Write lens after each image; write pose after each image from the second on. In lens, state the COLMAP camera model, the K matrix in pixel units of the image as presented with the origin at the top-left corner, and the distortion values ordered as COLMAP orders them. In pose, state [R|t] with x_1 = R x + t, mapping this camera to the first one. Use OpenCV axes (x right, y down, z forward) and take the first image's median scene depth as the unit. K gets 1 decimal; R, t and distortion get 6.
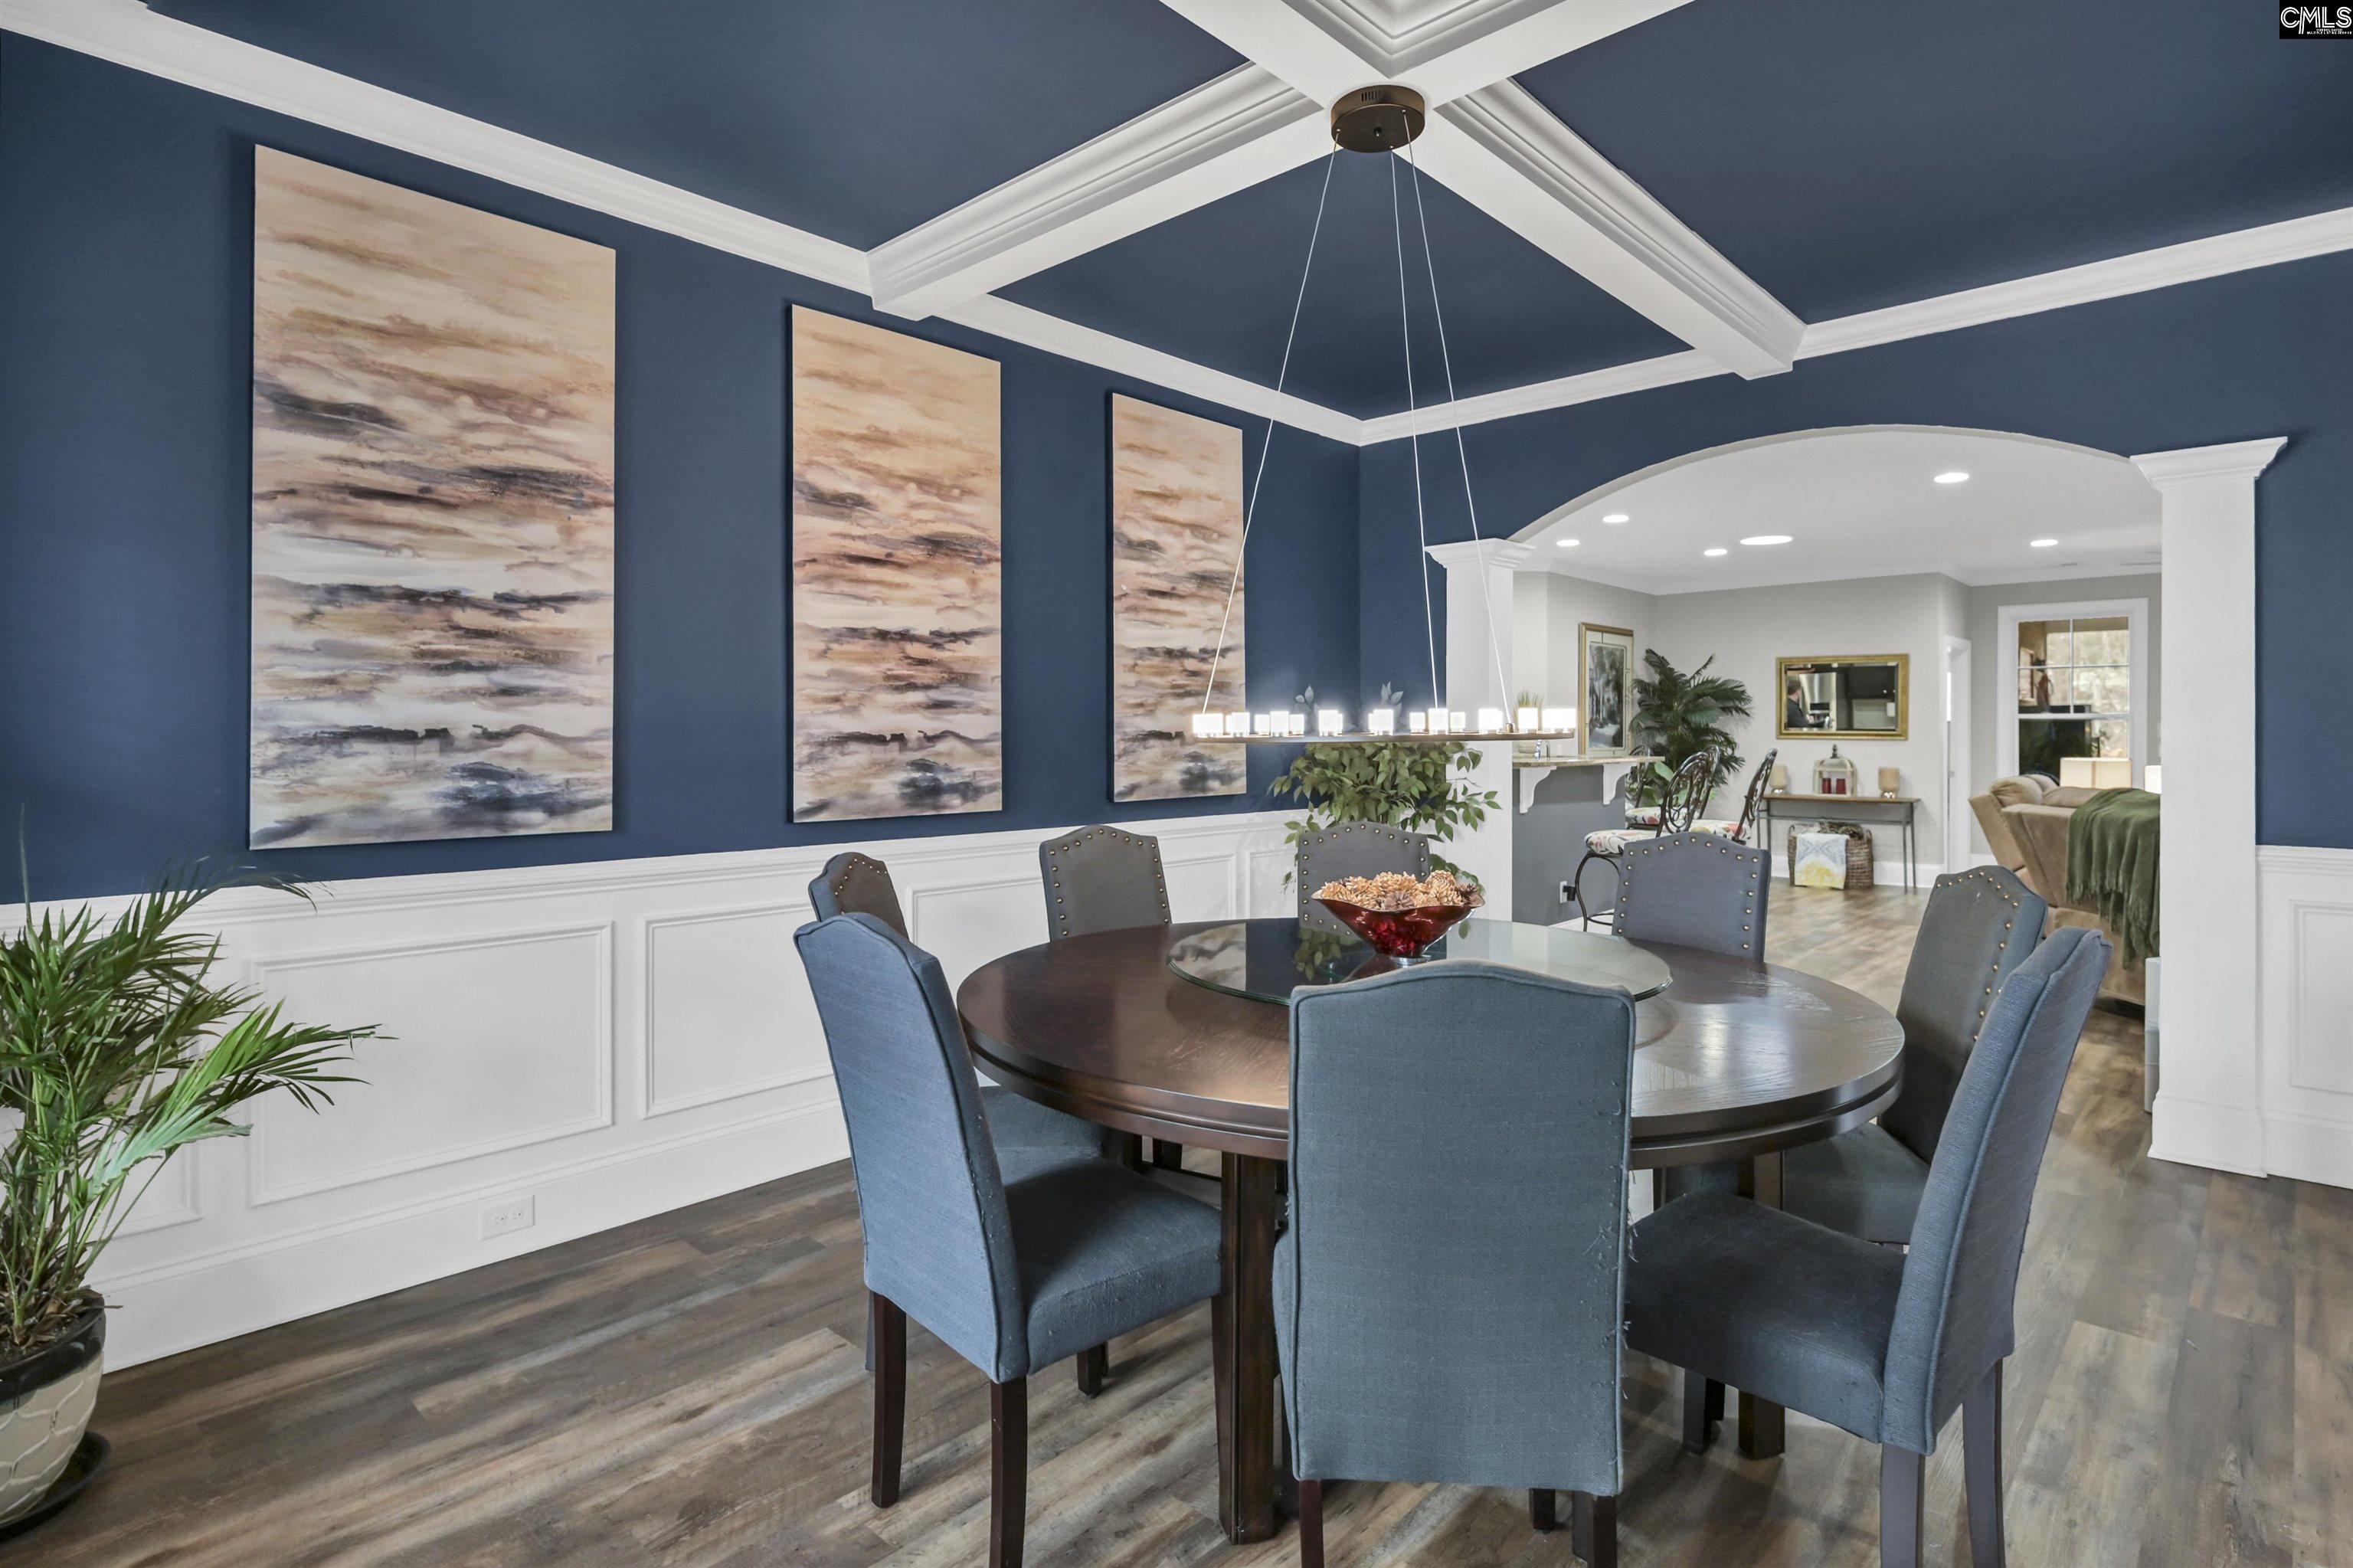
lens RADIAL K [[1207.0, 0, 1145.4], [0, 1207.0, 746.6], [0, 0, 1]] dist [0.002674, -0.006139]
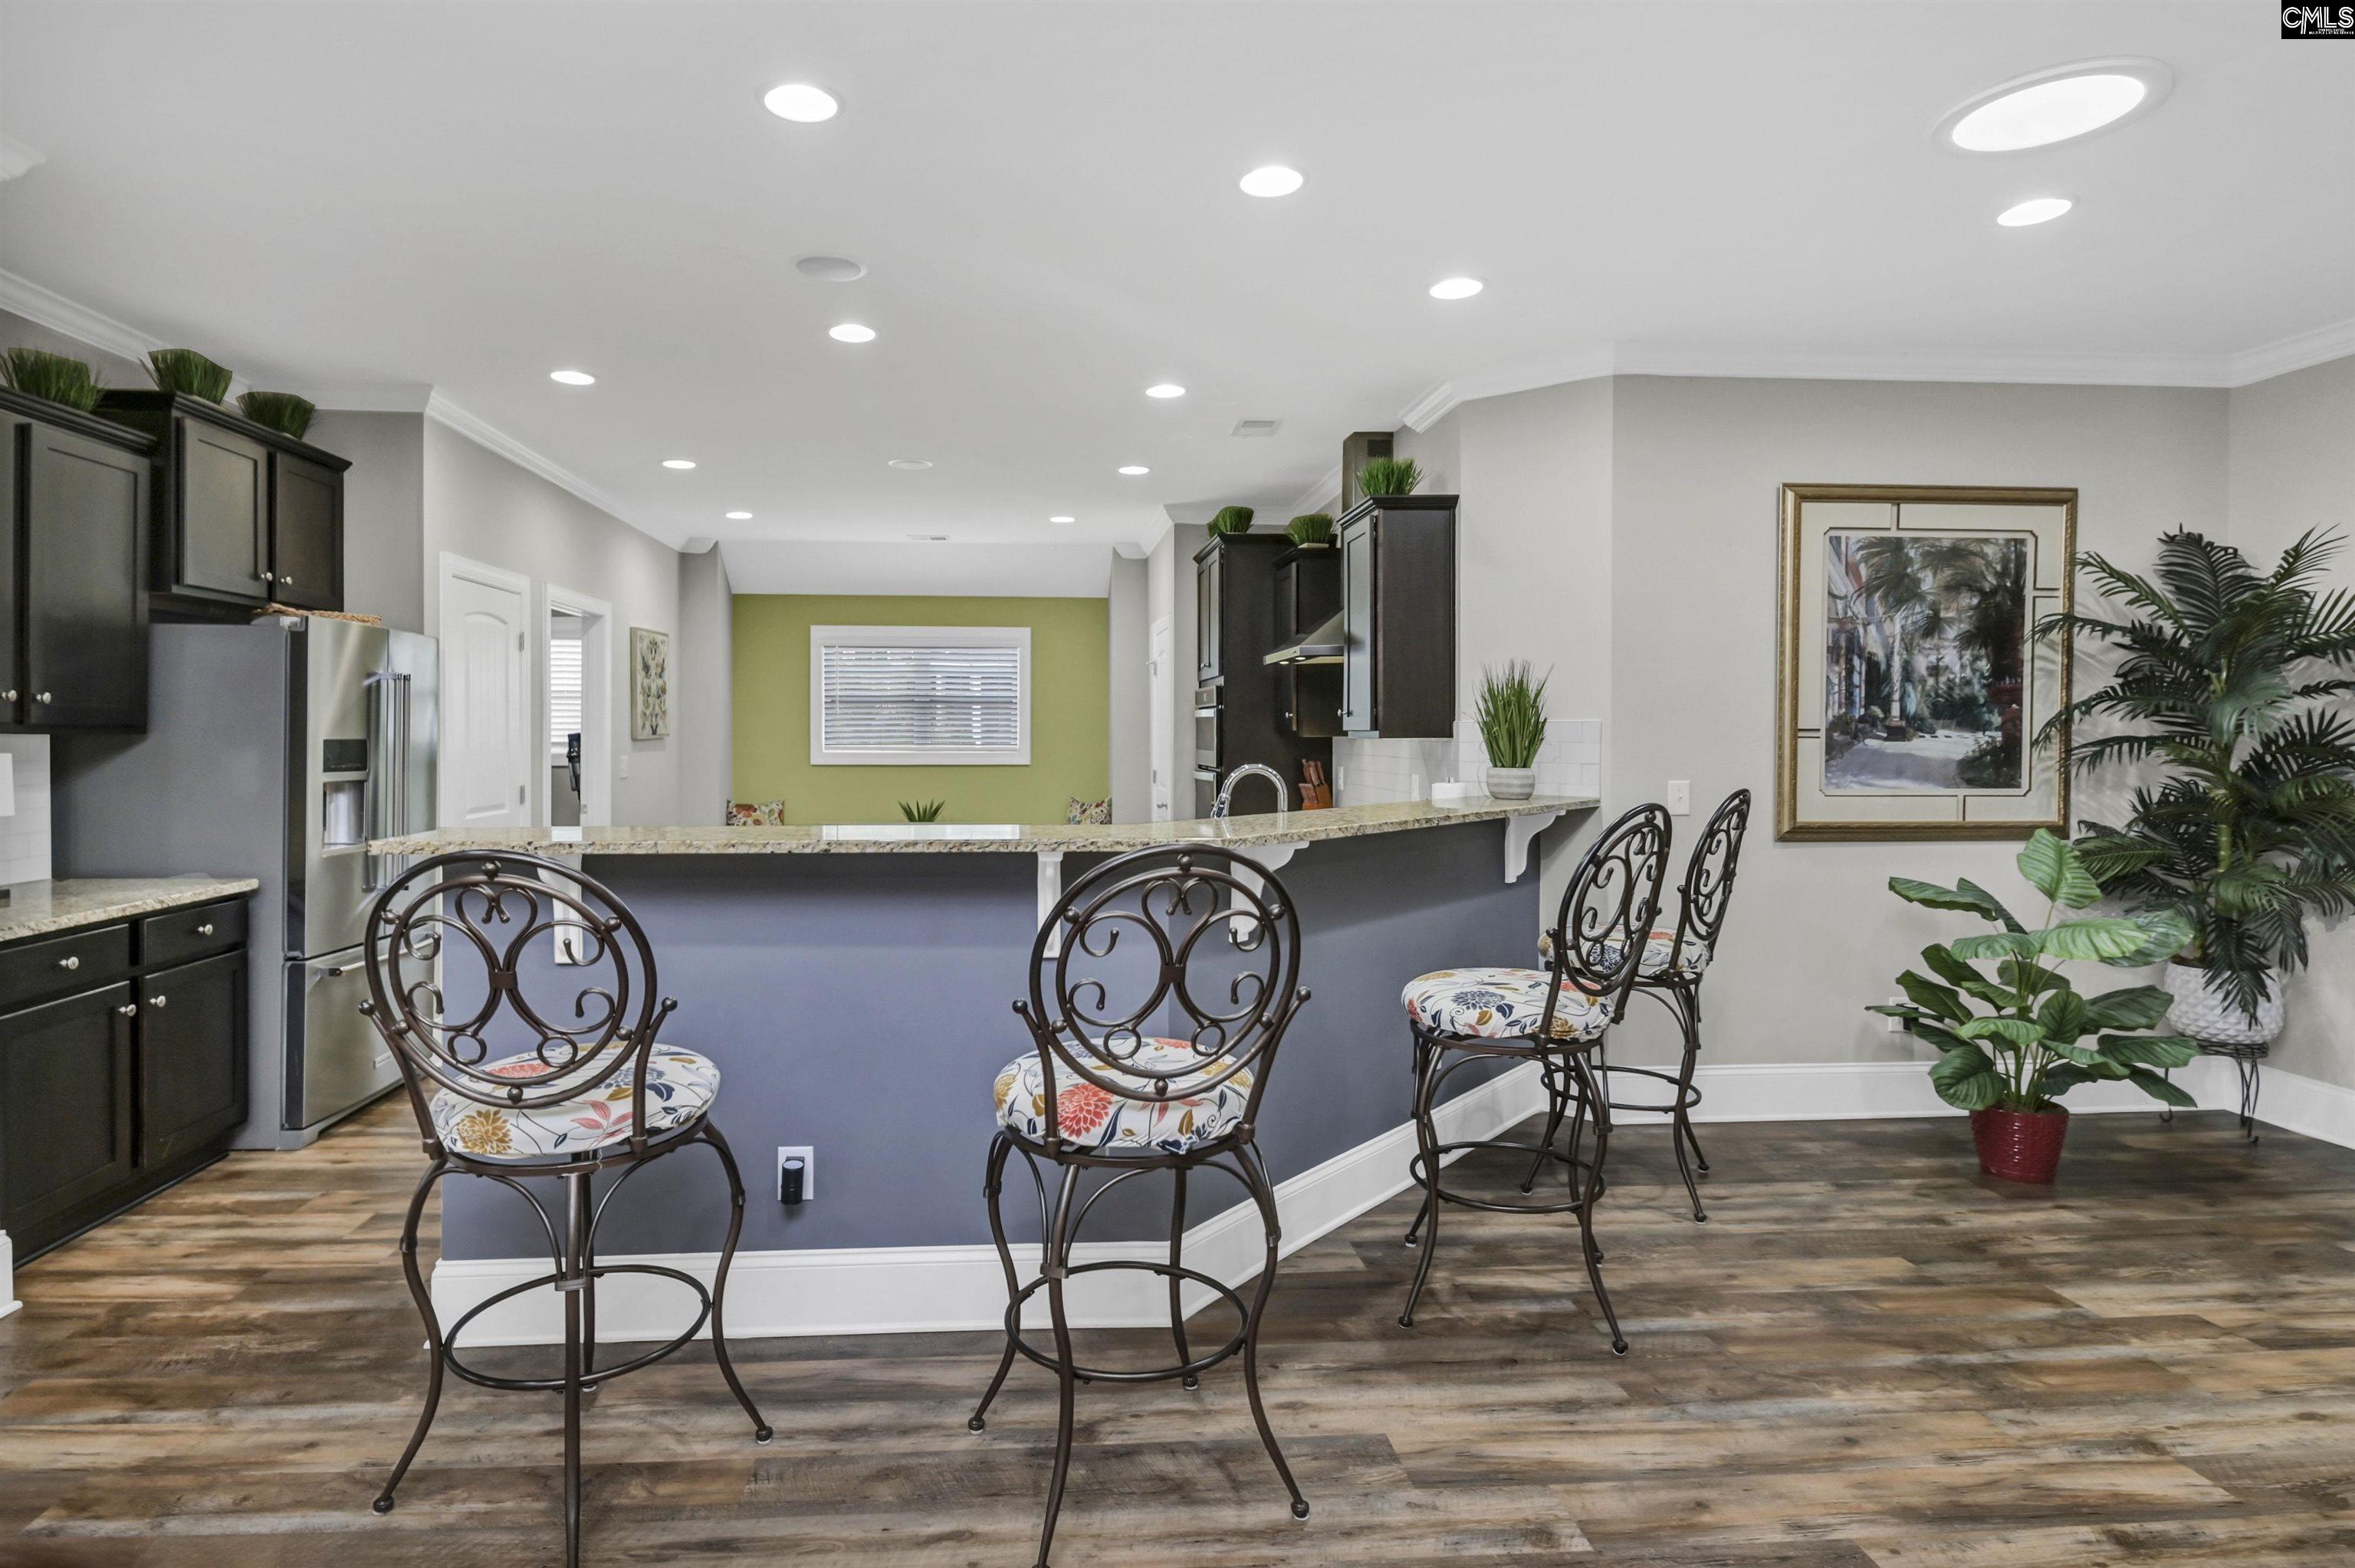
lens RADIAL K [[1207.8, 0, 1095.1], [0, 1207.8, 748.8], [0, 0, 1]] dist [0.002674, -0.006139]
pose [[0.743700, 0.011188, -0.668420, 0.456564], [-0.009260, 0.999936, 0.006433, -0.013089], [0.668449, 0.001405, 0.743757, 0.533036]]
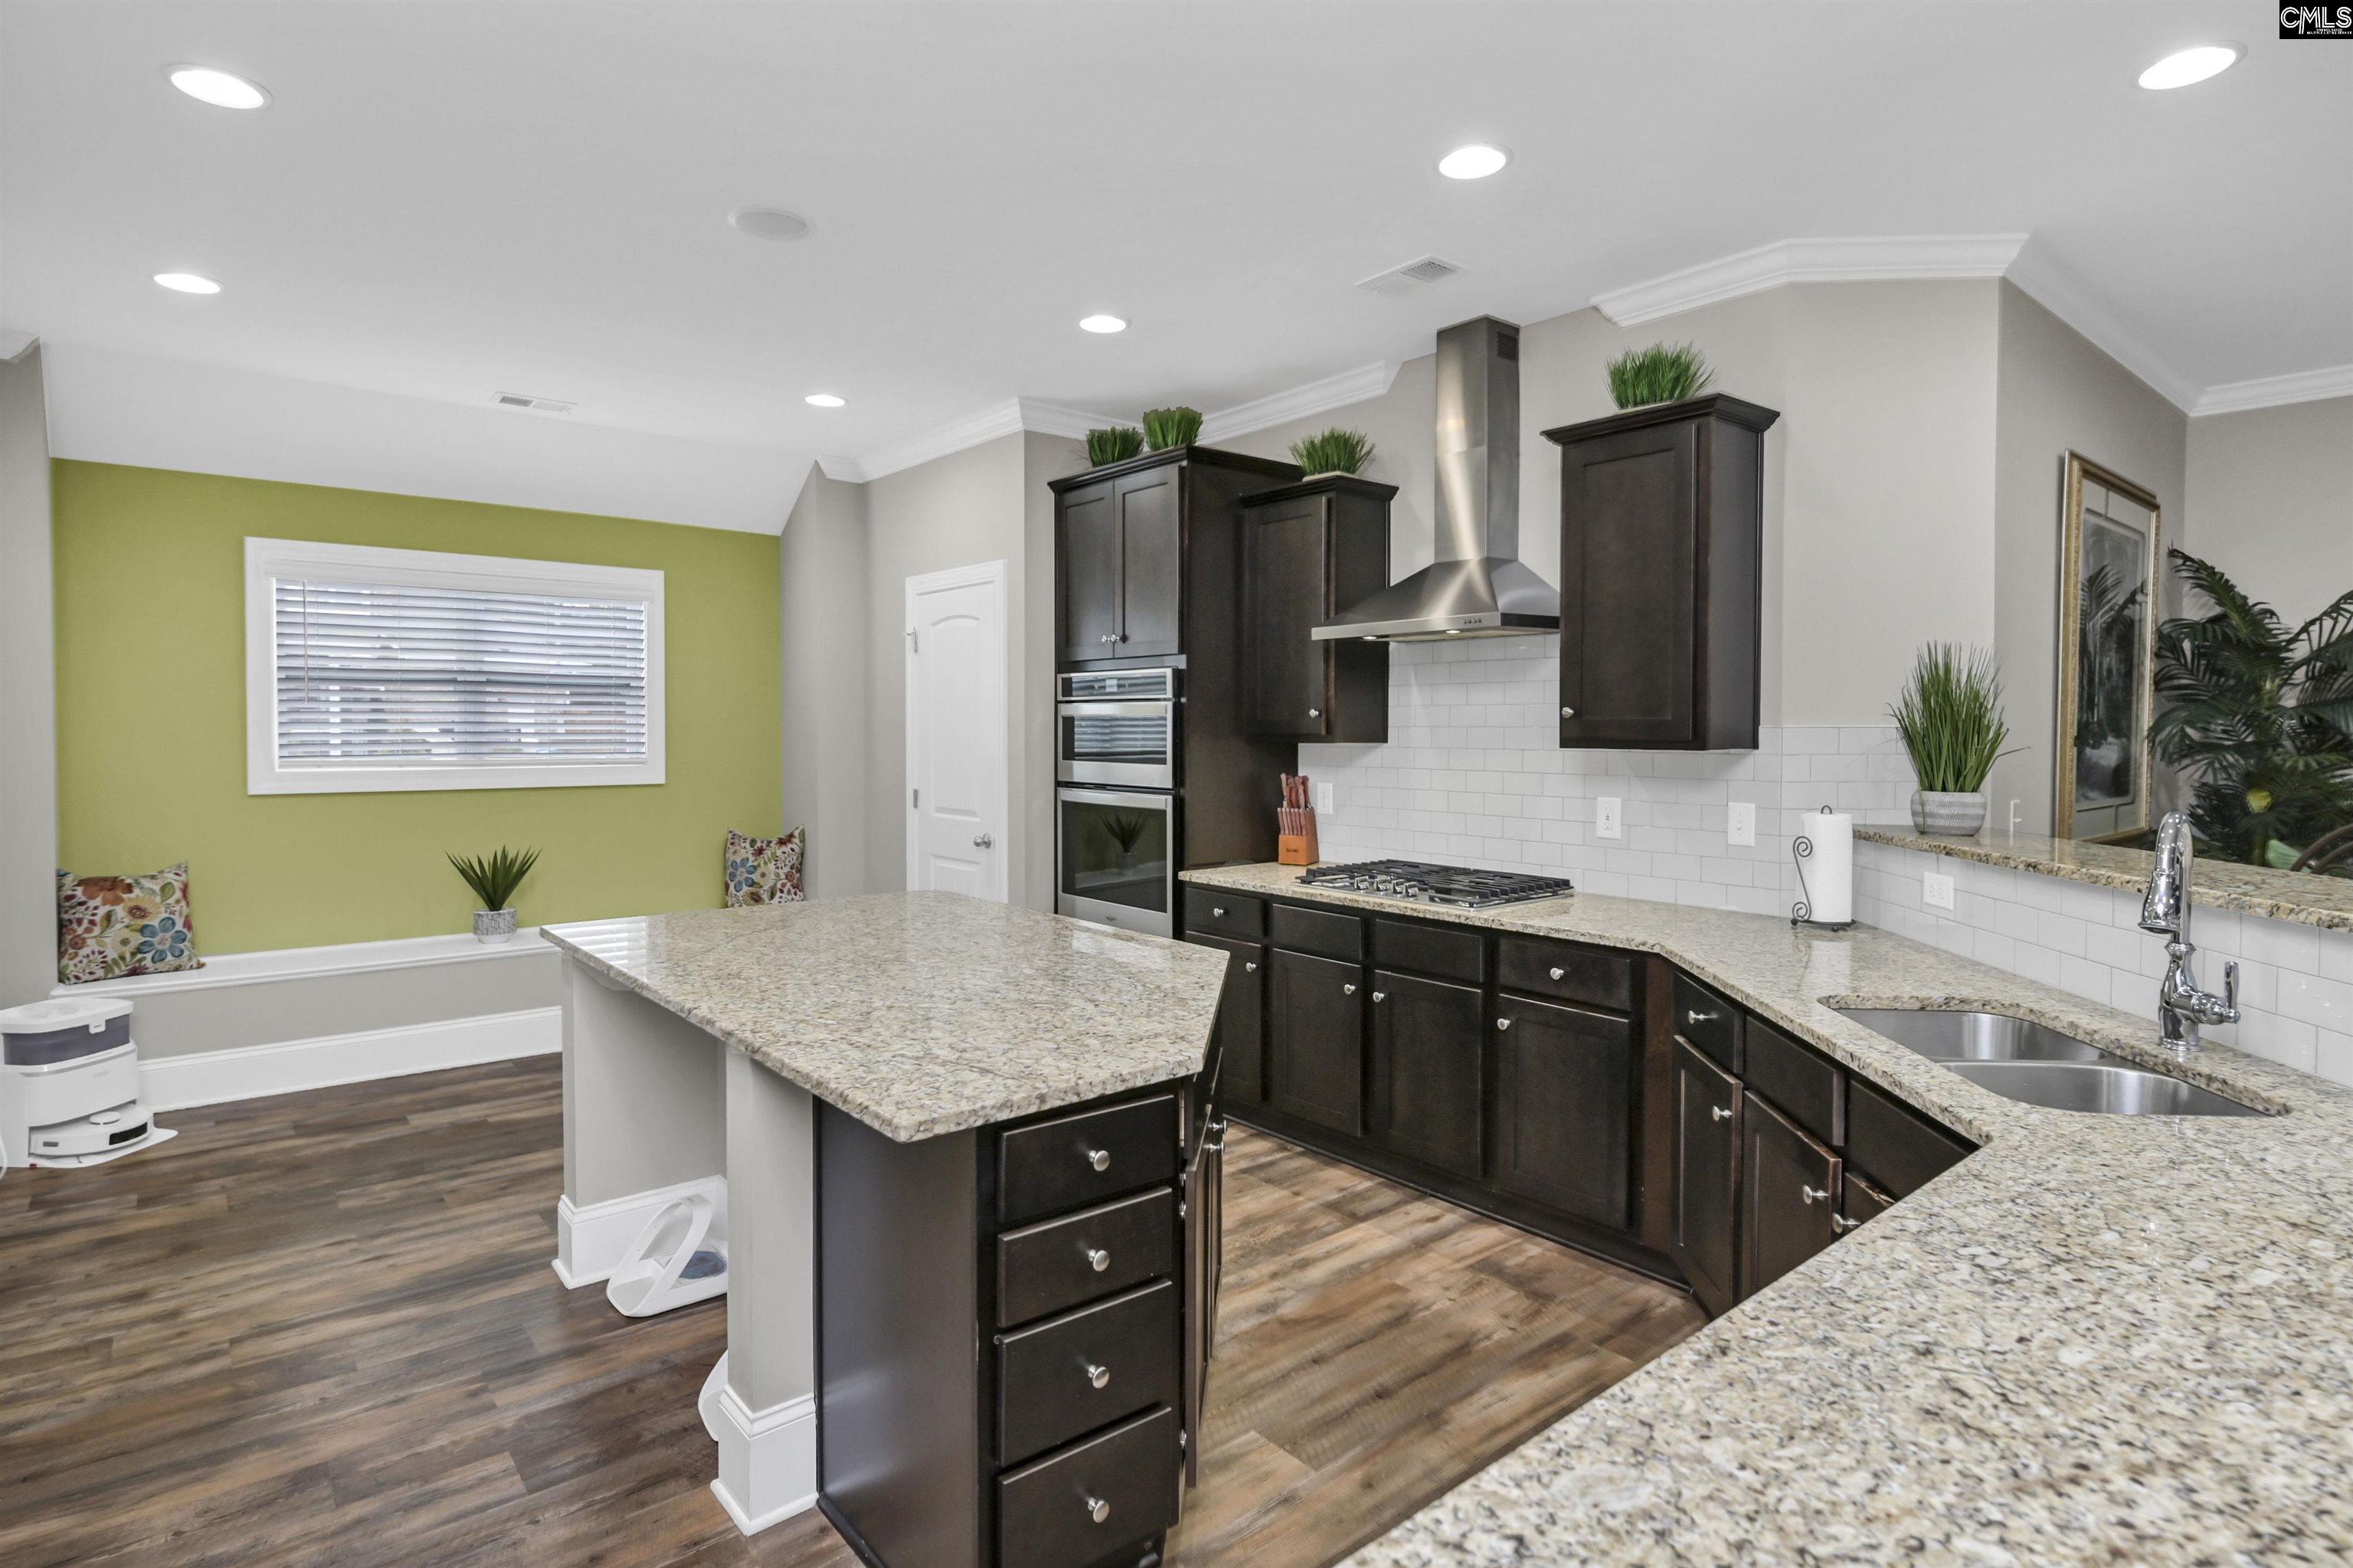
lens RADIAL K [[1207.0, 0, 1199.5], [0, 1207.0, 769.4], [0, 0, 1]] dist [0.002674, -0.006139]
pose [[0.994825, 0.006489, -0.101392, 0.142368], [-0.003894, 0.999660, 0.025771, -0.017674], [0.101525, -0.025243, 0.994513, 0.613310]]
